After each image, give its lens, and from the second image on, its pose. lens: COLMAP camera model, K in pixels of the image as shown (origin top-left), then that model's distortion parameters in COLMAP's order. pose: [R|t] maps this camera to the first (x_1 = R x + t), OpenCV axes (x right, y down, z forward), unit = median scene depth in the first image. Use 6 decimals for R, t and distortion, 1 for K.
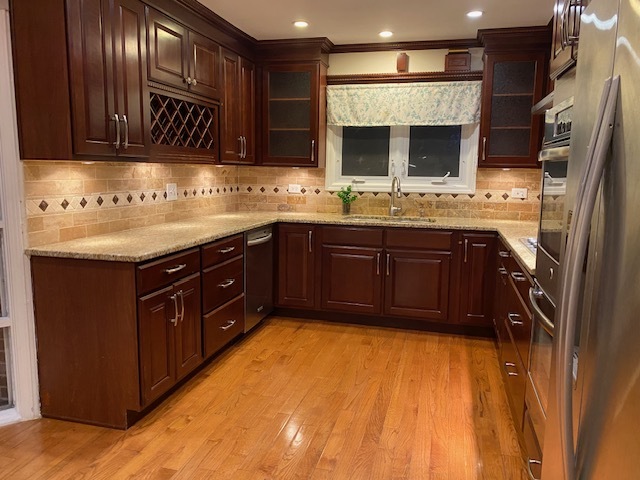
lens RADIAL K [[486.8, 0, 320.0], [0, 486.8, 240.0], [0, 0, 1]] dist [0.007748, -0.004035]
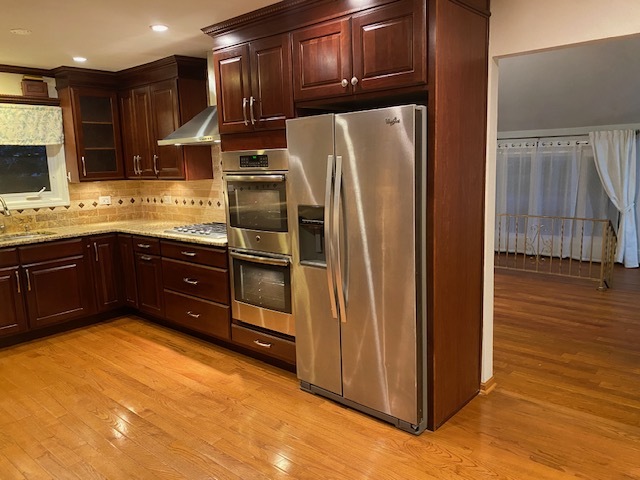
lens RADIAL K [[486.8, 0, 320.0], [0, 486.8, 240.0], [0, 0, 1]] dist [0.007748, -0.004035]
pose [[0.438438, -0.168281, 0.882867, -0.468693], [0.170275, 0.980077, 0.102250, -0.031310], [-0.882484, 0.105500, 0.458357, -0.040715]]
